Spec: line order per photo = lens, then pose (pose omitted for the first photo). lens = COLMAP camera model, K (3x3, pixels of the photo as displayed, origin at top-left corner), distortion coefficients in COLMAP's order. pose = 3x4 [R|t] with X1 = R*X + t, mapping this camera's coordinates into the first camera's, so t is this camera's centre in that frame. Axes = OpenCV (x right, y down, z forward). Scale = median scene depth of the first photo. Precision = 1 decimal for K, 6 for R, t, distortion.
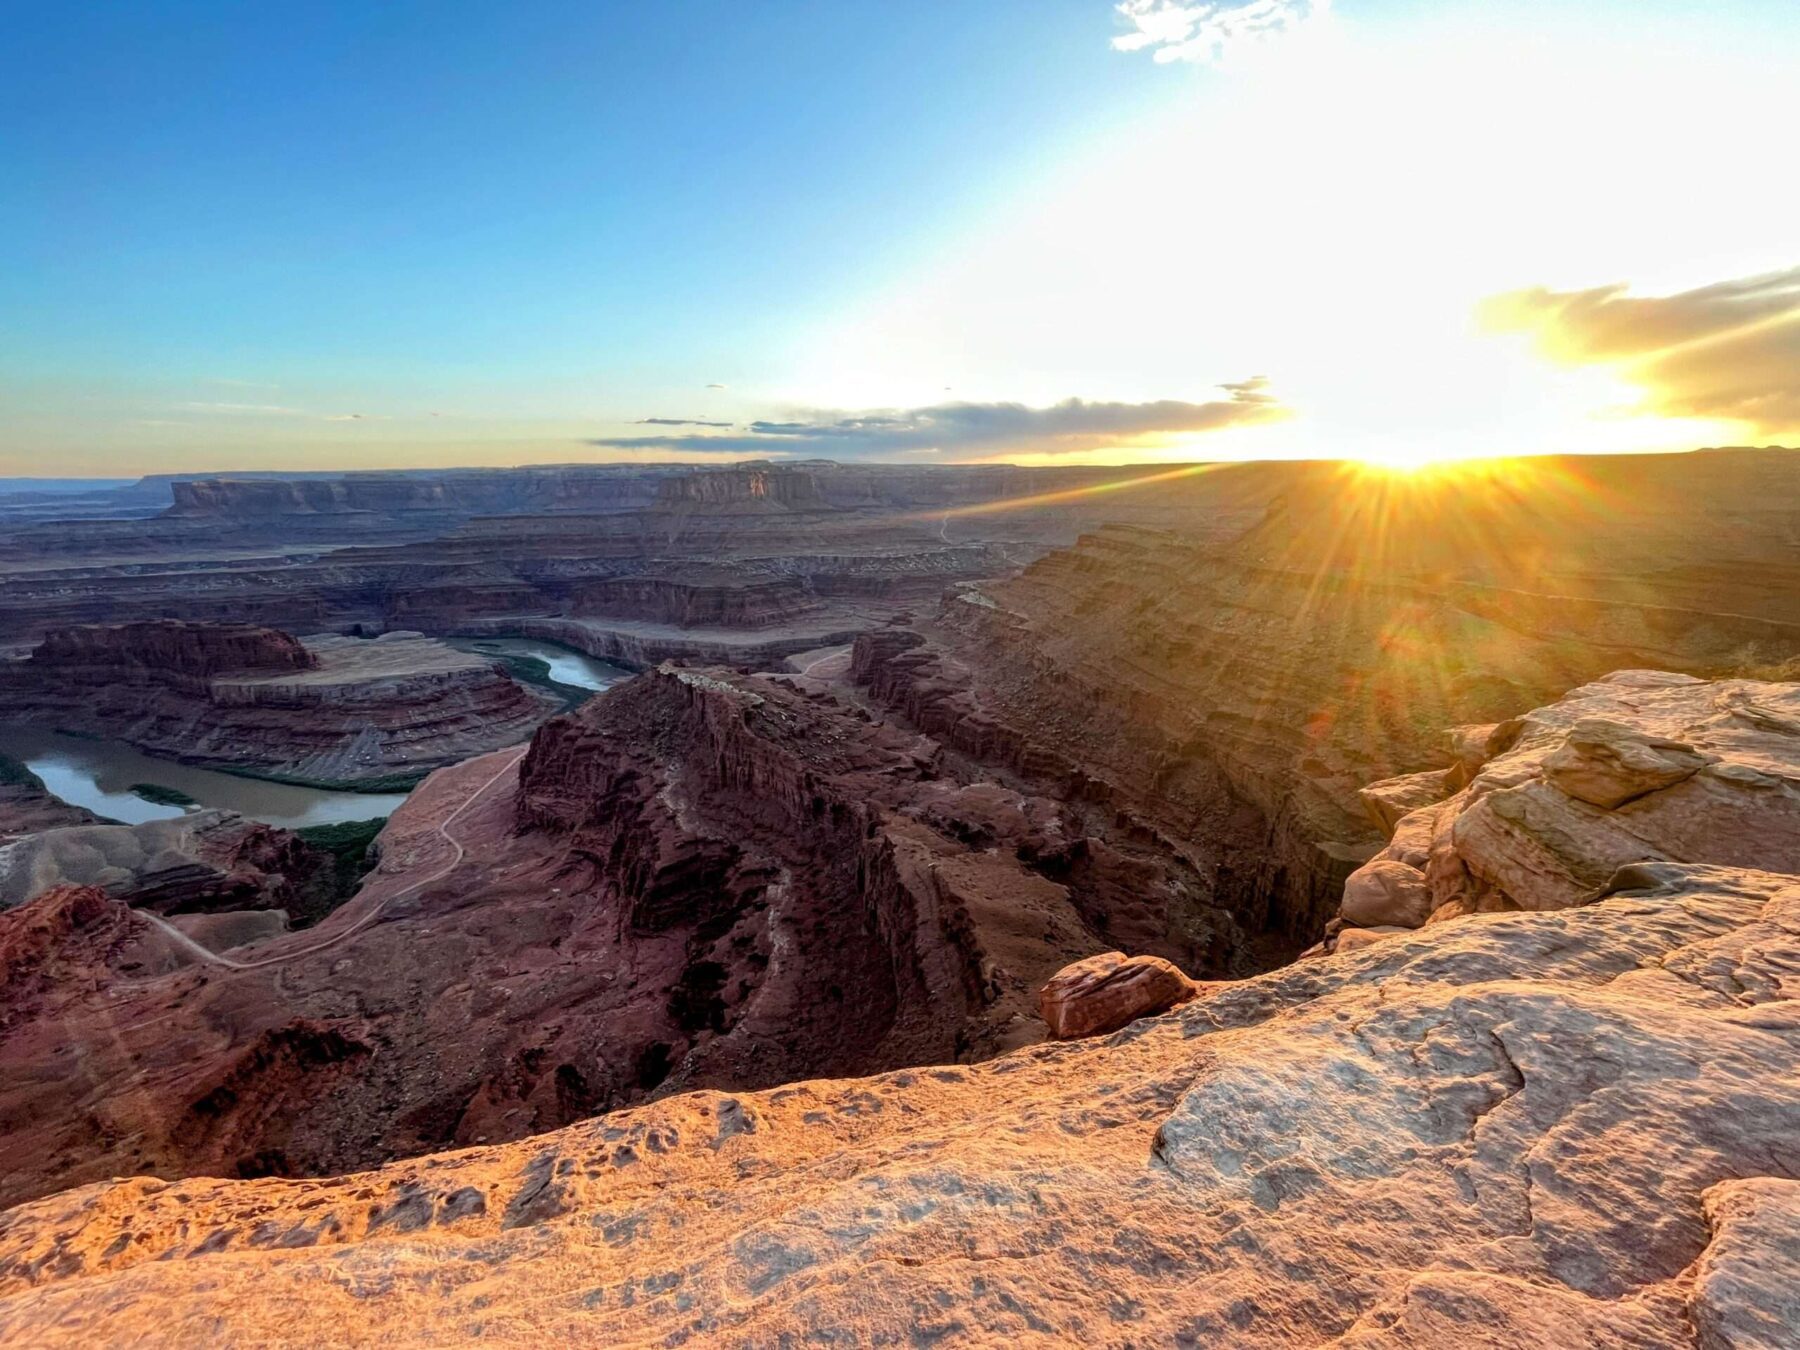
lens RADIAL K [[729.0, 0, 887.7], [0, 729.0, 673.3], [0, 0, 1]] dist [0.002176, 0.000351]
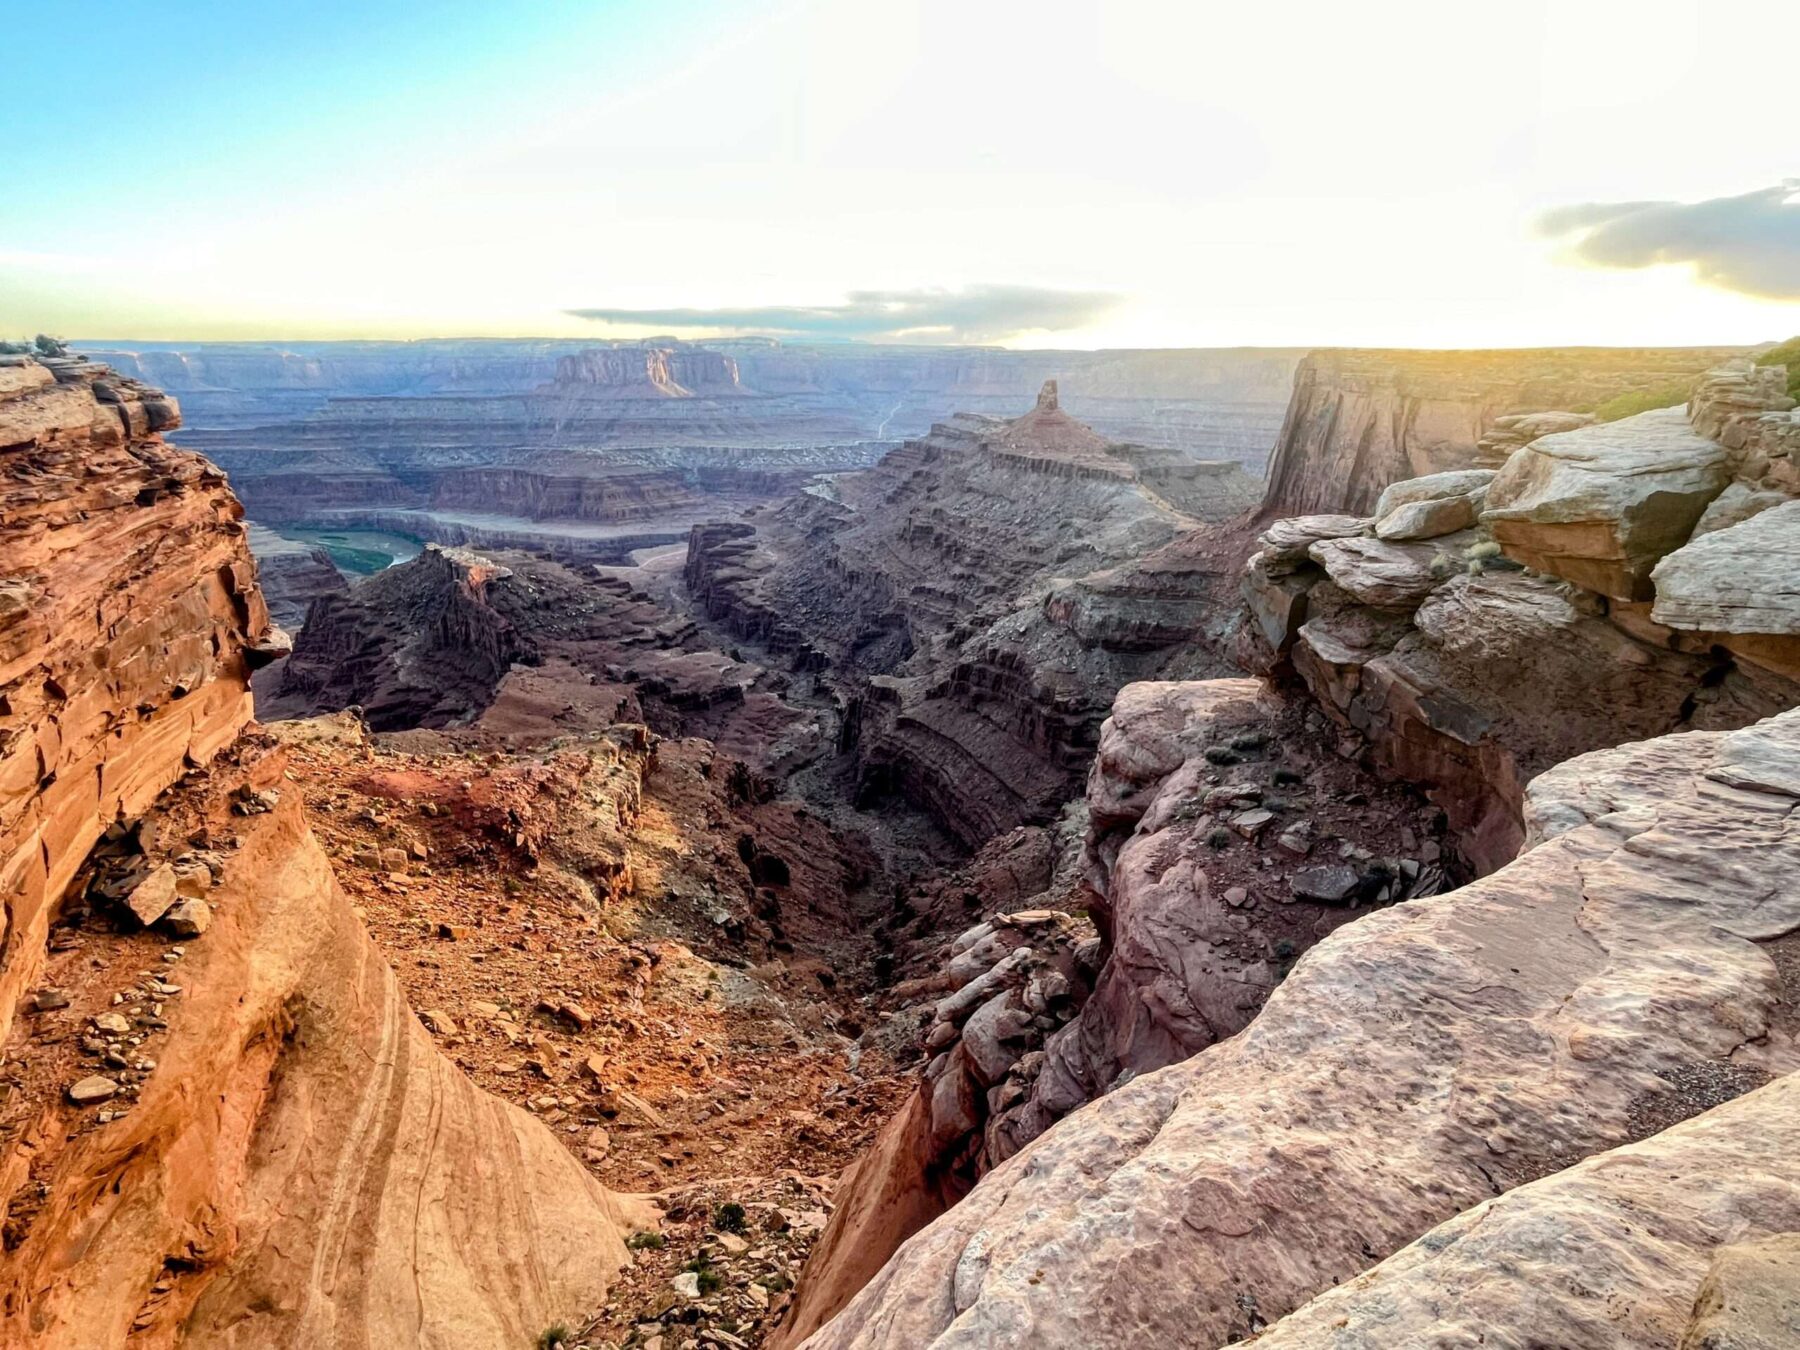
lens RADIAL K [[854.6, 0, 888.8], [0, 854.6, 674.7], [0, 0, 1]] dist [0.011128, -0.021821]
pose [[0.999867, 0.015164, 0.005980, 0.219504], [-0.015637, 0.995891, 0.089199, 0.038237], [-0.004603, -0.089280, 0.995996, -0.142169]]
